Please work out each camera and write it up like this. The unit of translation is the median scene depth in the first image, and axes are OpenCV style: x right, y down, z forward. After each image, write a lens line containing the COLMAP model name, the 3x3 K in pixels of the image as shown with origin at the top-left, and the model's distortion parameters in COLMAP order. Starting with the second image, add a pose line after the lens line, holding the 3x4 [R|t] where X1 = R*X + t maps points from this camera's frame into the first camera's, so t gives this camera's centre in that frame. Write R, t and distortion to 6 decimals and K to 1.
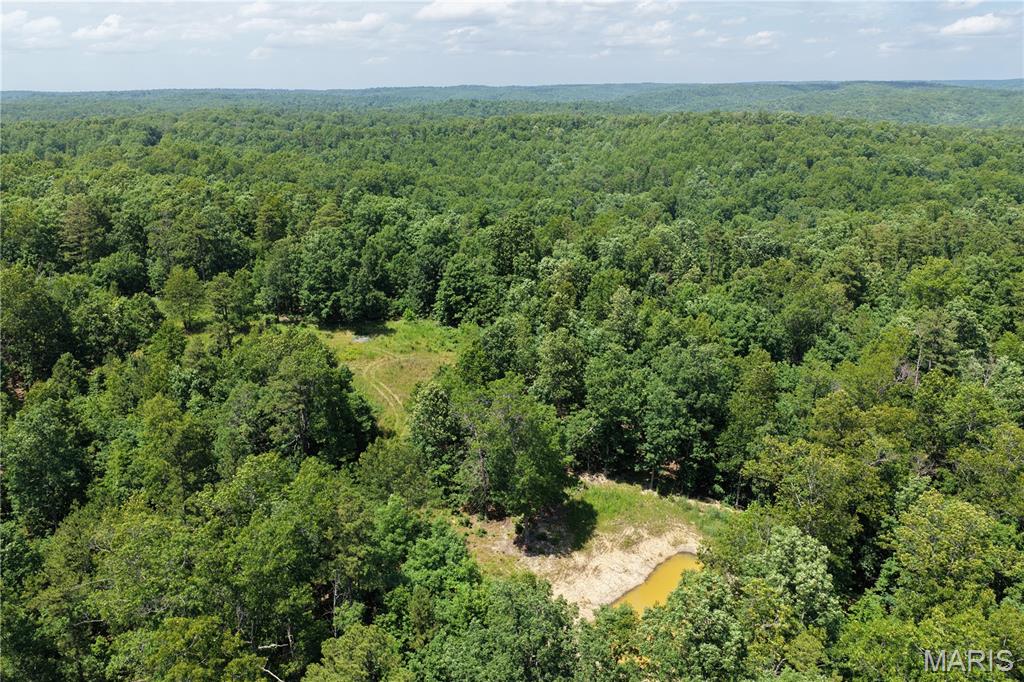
lens RADIAL K [[846.9, 0, 508.3], [0, 846.9, 342.9], [0, 0, 1]] dist [-0.019007, 0.039420]
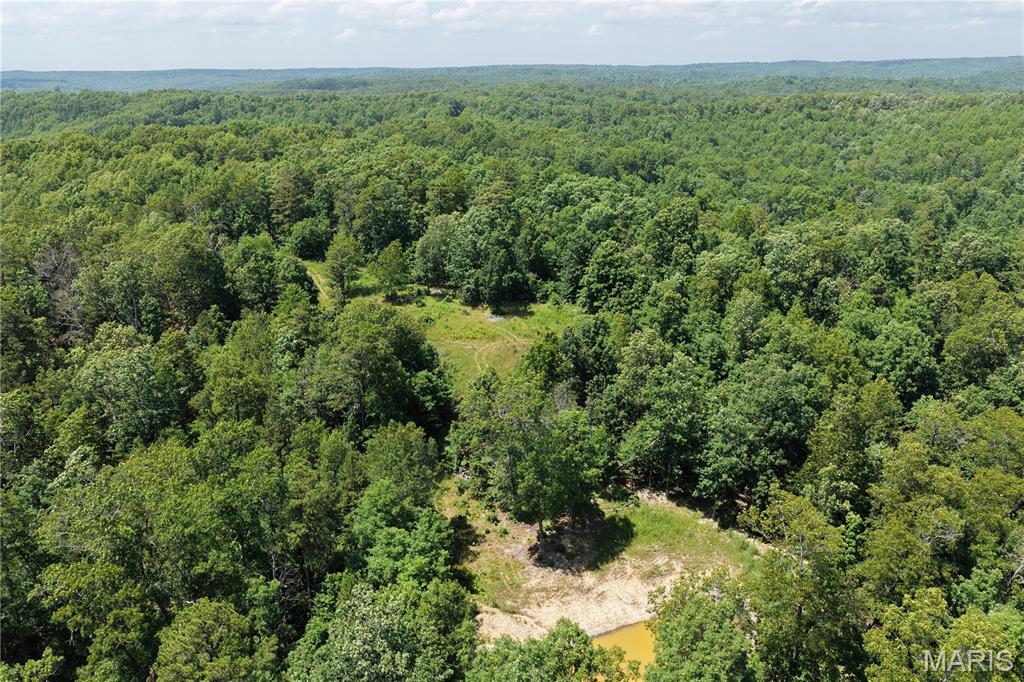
lens RADIAL K [[846.9, 0, 511.5], [0, 846.9, 338.3], [0, 0, 1]] dist [-0.019007, 0.039420]
pose [[0.933822, 0.107739, -0.341128, 0.176237], [-0.100436, 0.994177, 0.039054, -0.021043], [0.343349, -0.002208, 0.939205, 0.062071]]
